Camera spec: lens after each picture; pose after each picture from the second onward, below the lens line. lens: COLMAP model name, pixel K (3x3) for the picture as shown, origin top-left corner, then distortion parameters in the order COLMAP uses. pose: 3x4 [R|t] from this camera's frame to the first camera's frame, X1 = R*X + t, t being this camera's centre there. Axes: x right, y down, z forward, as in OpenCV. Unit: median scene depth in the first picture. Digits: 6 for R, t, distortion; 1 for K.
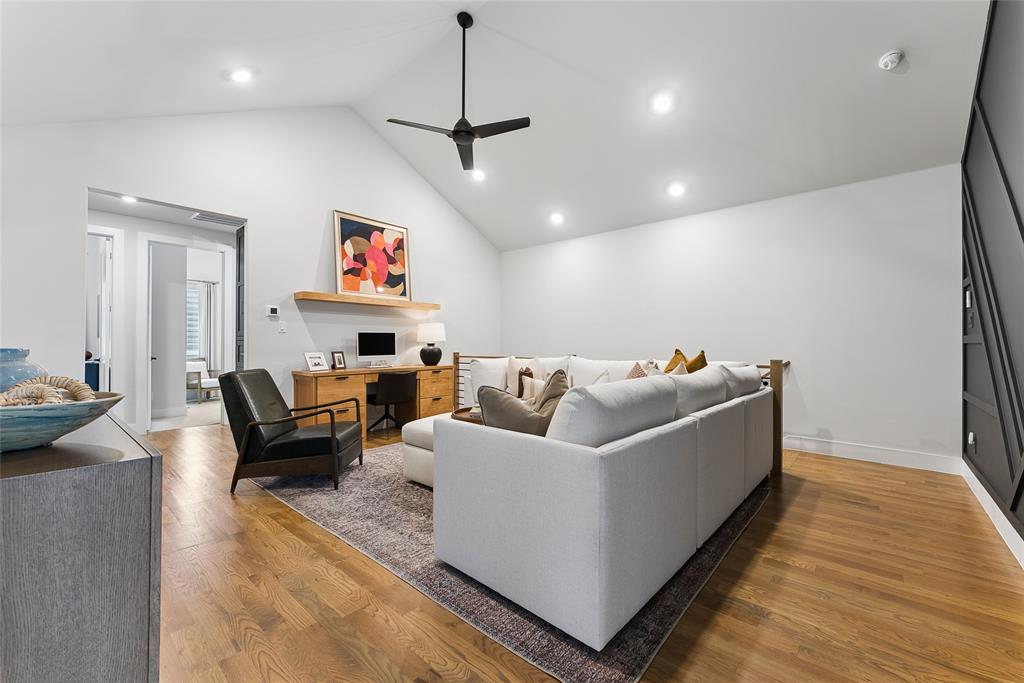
lens RADIAL K [[414.4, 0, 516.3], [0, 414.4, 341.7], [0, 0, 1]] dist [0.001529, 0.000077]
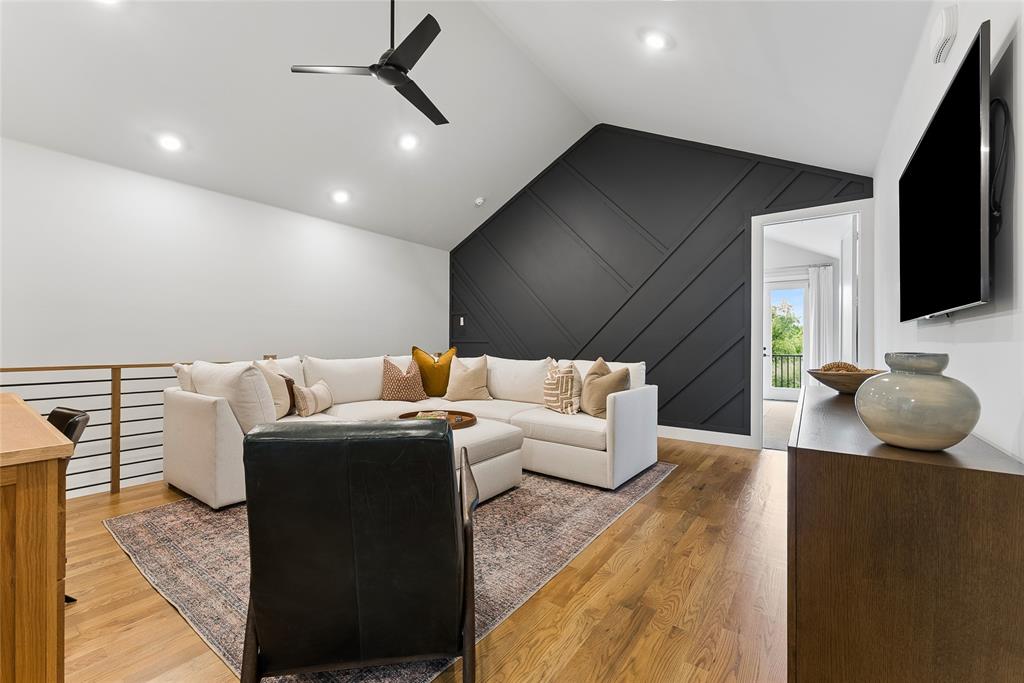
lens RADIAL K [[414.4, 0, 514.3], [0, 414.4, 344.7], [0, 0, 1]] dist [0.001529, 0.000077]
pose [[-0.089576, 0.000044, 0.995980, -1.260764], [-0.007112, 0.999974, -0.000684, 0.015357], [-0.995955, -0.007144, -0.089573, 1.164325]]
